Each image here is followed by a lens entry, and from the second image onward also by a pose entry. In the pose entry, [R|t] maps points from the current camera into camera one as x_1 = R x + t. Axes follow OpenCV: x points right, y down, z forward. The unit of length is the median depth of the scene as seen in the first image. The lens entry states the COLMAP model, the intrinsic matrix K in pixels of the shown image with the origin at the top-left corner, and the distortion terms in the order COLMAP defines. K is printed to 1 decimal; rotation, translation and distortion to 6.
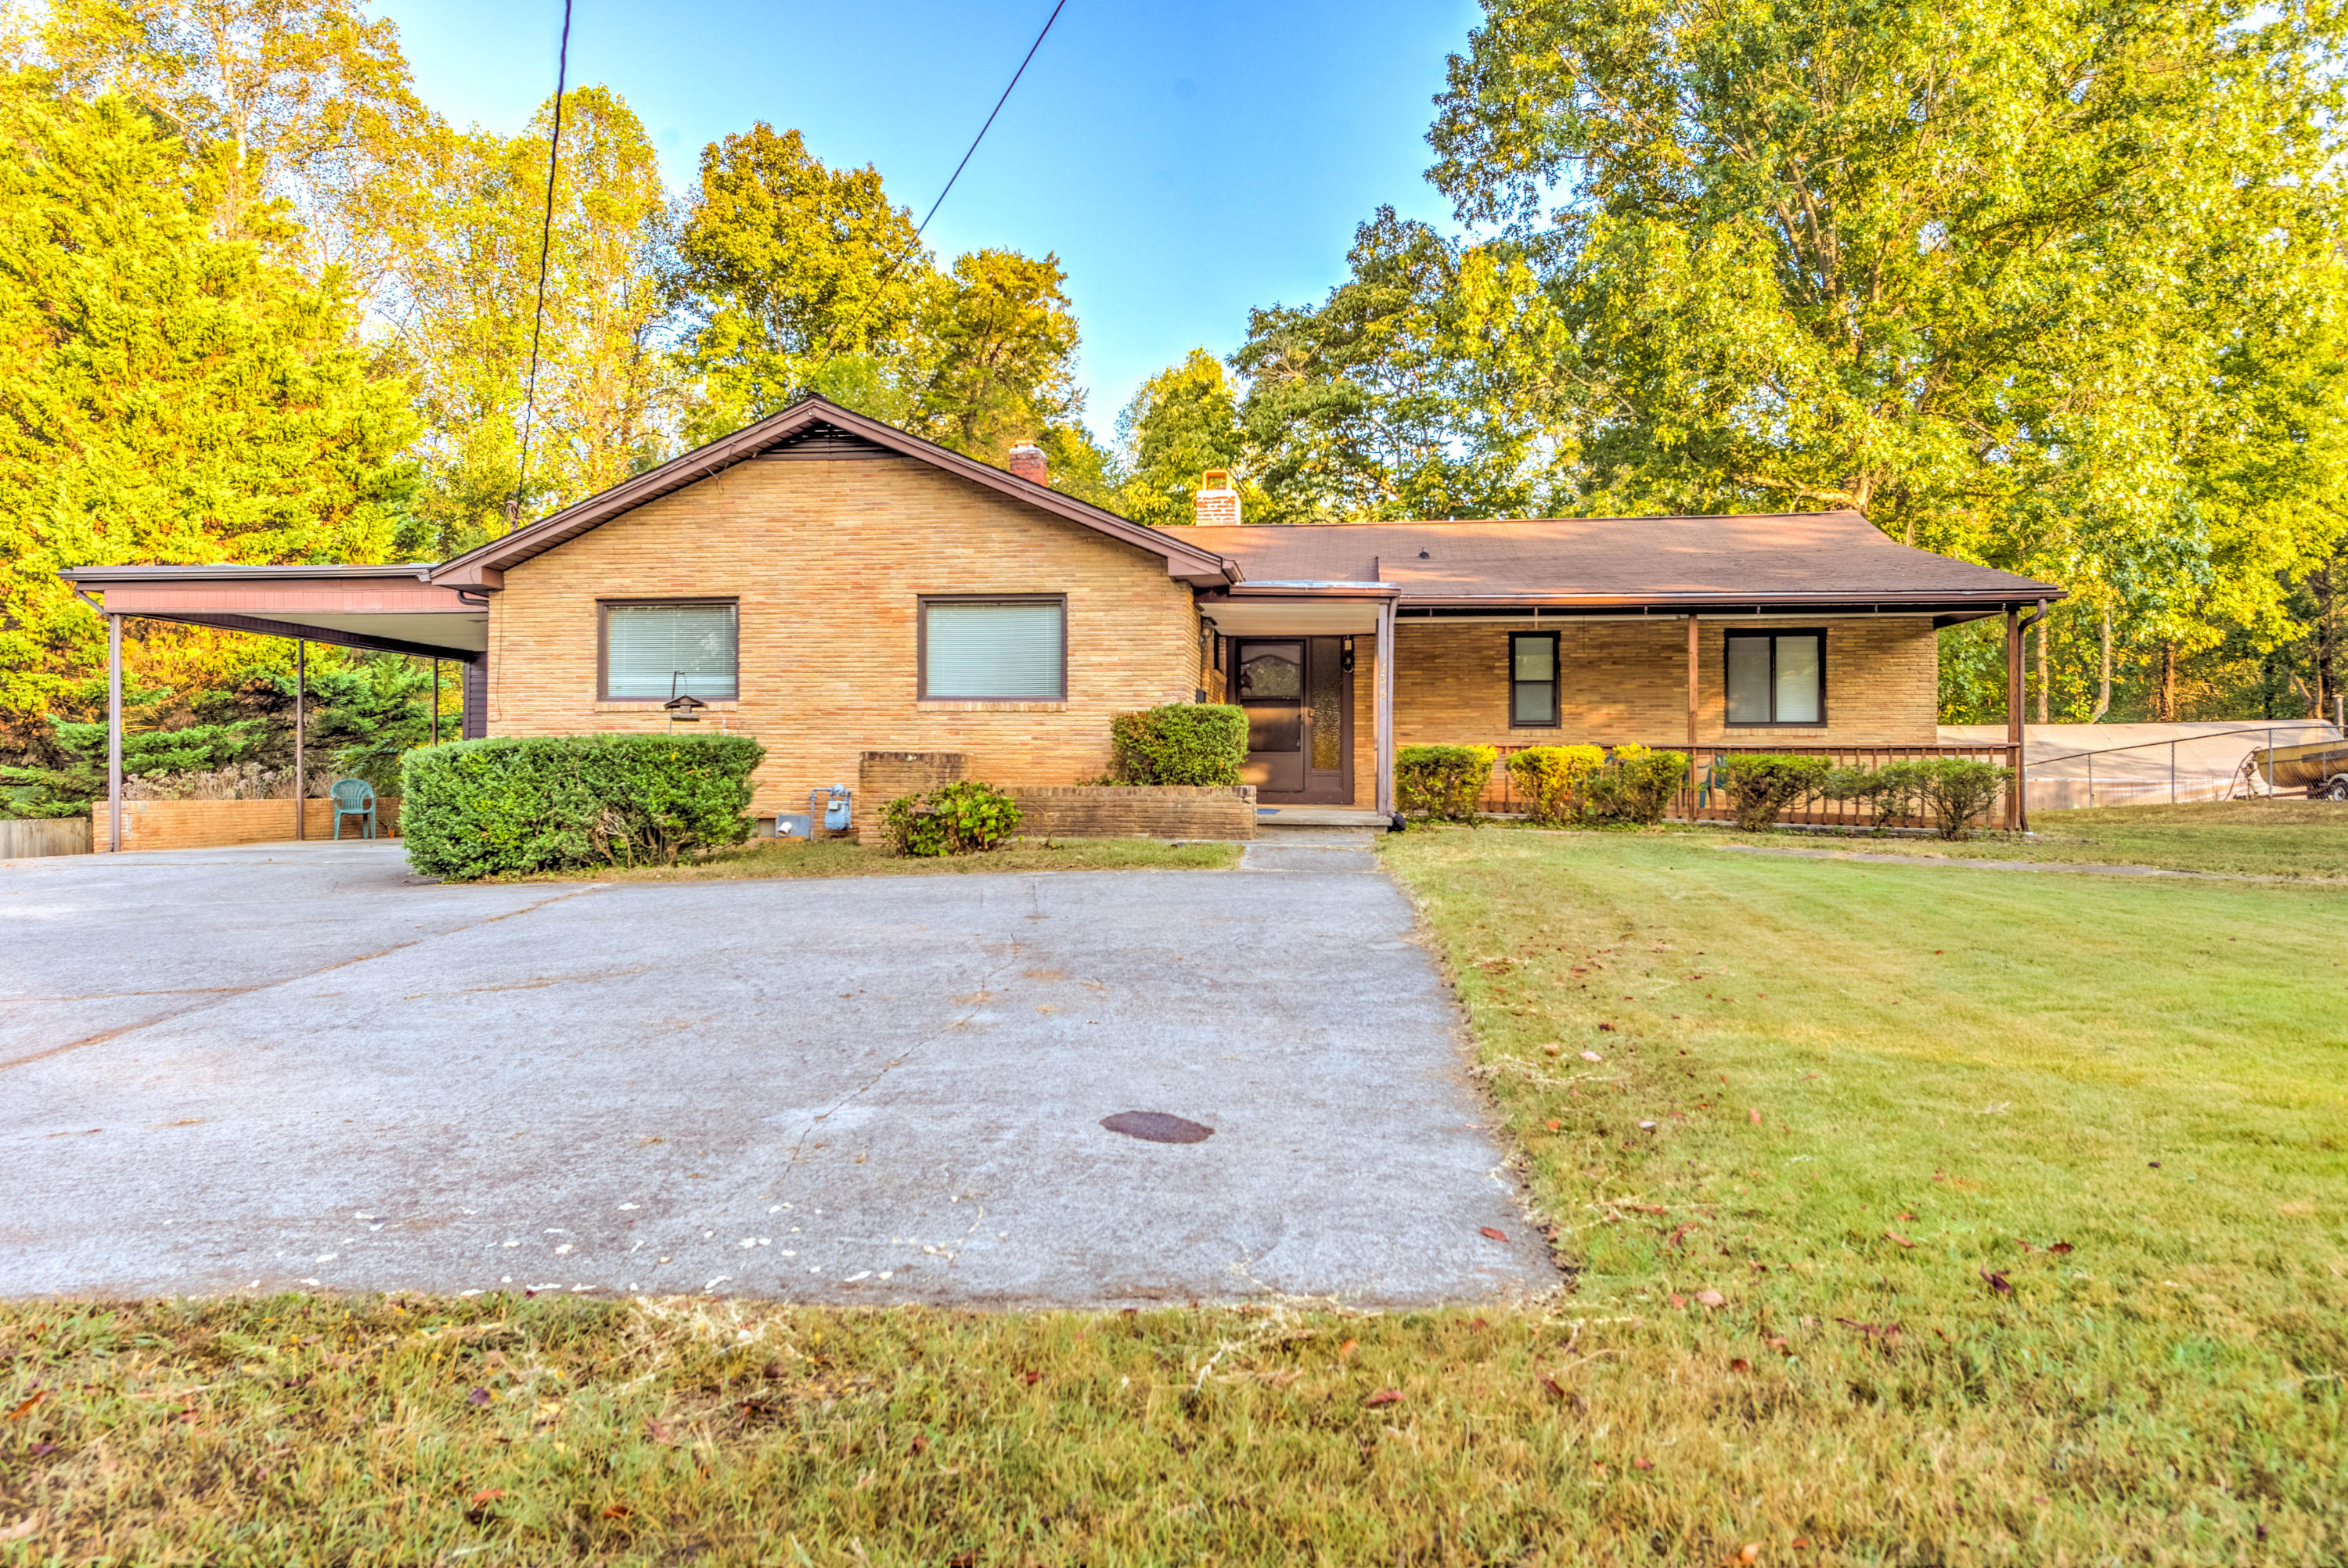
lens RADIAL K [[1573.6, 0, 1174.5], [0, 1573.6, 781.9], [0, 0, 1]] dist [-0.000317, -0.000127]
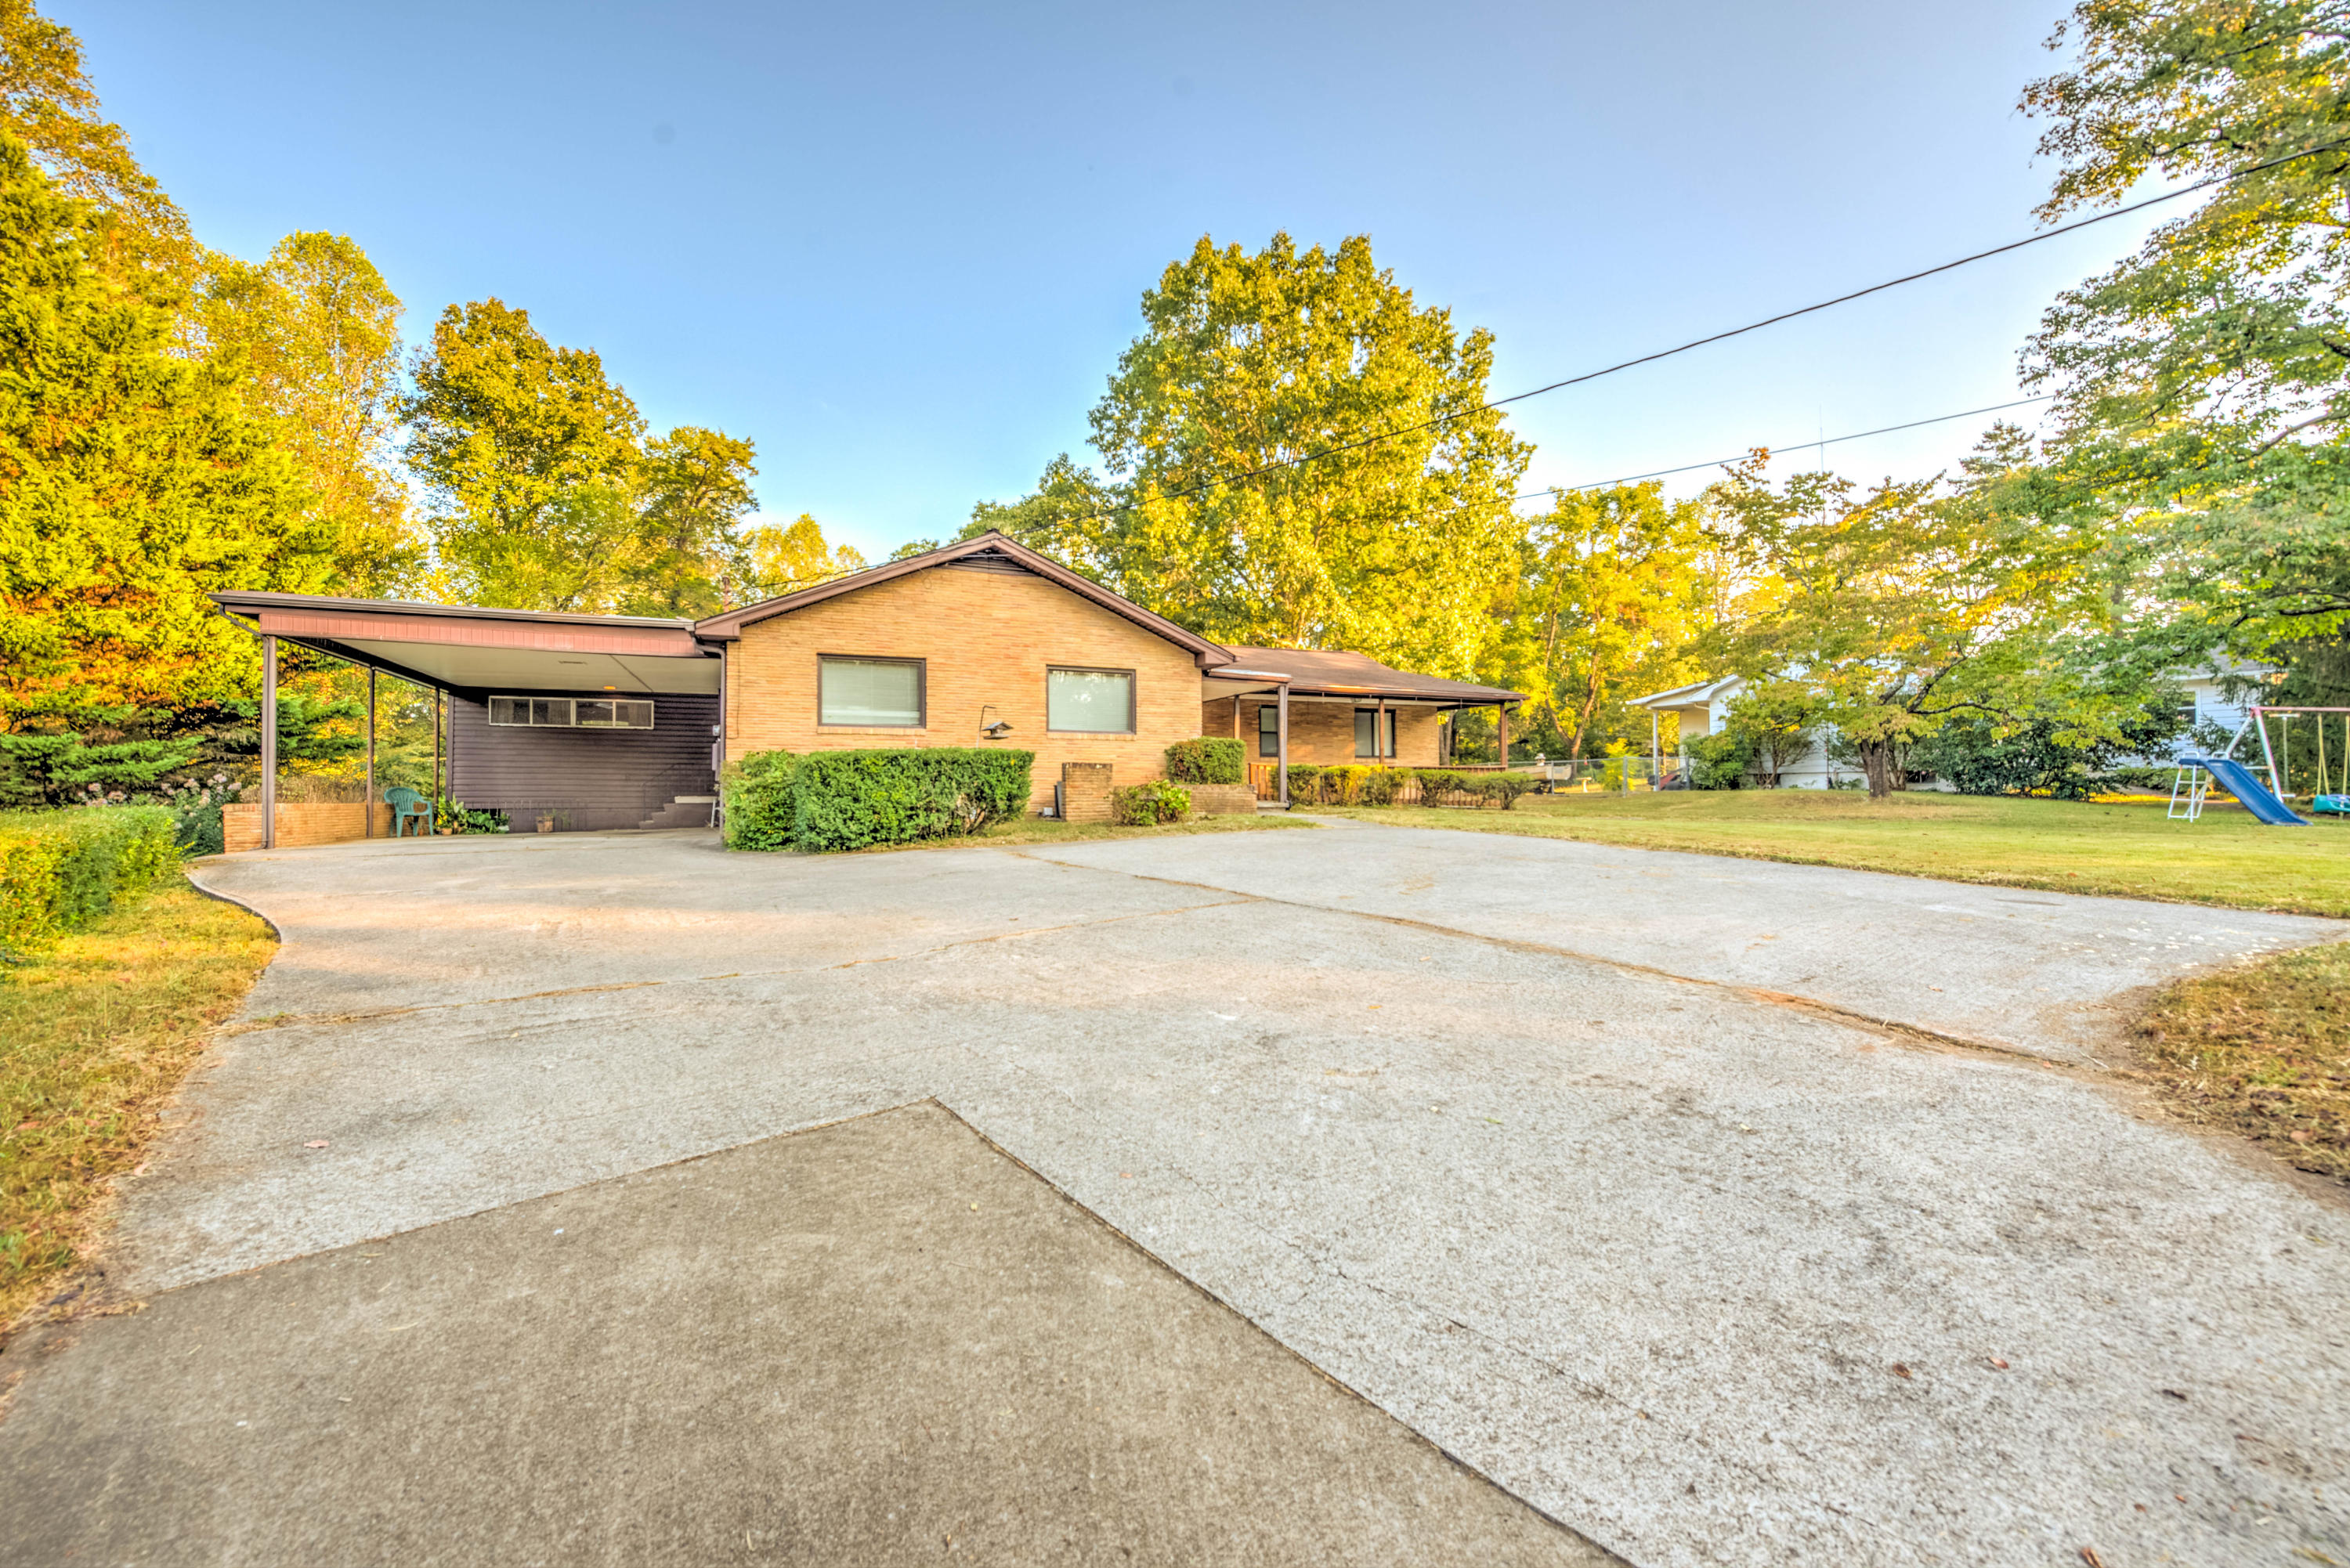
lens RADIAL K [[942.1, 0, 1176.2], [0, 942.1, 782.4], [0, 0, 1]] dist [0.001607, 0.000029]
pose [[0.866116, 0.000640, 0.499842, -0.510003], [0.008414, 0.999839, -0.015860, 0.015144], [-0.499772, 0.017942, 0.865971, 0.113403]]
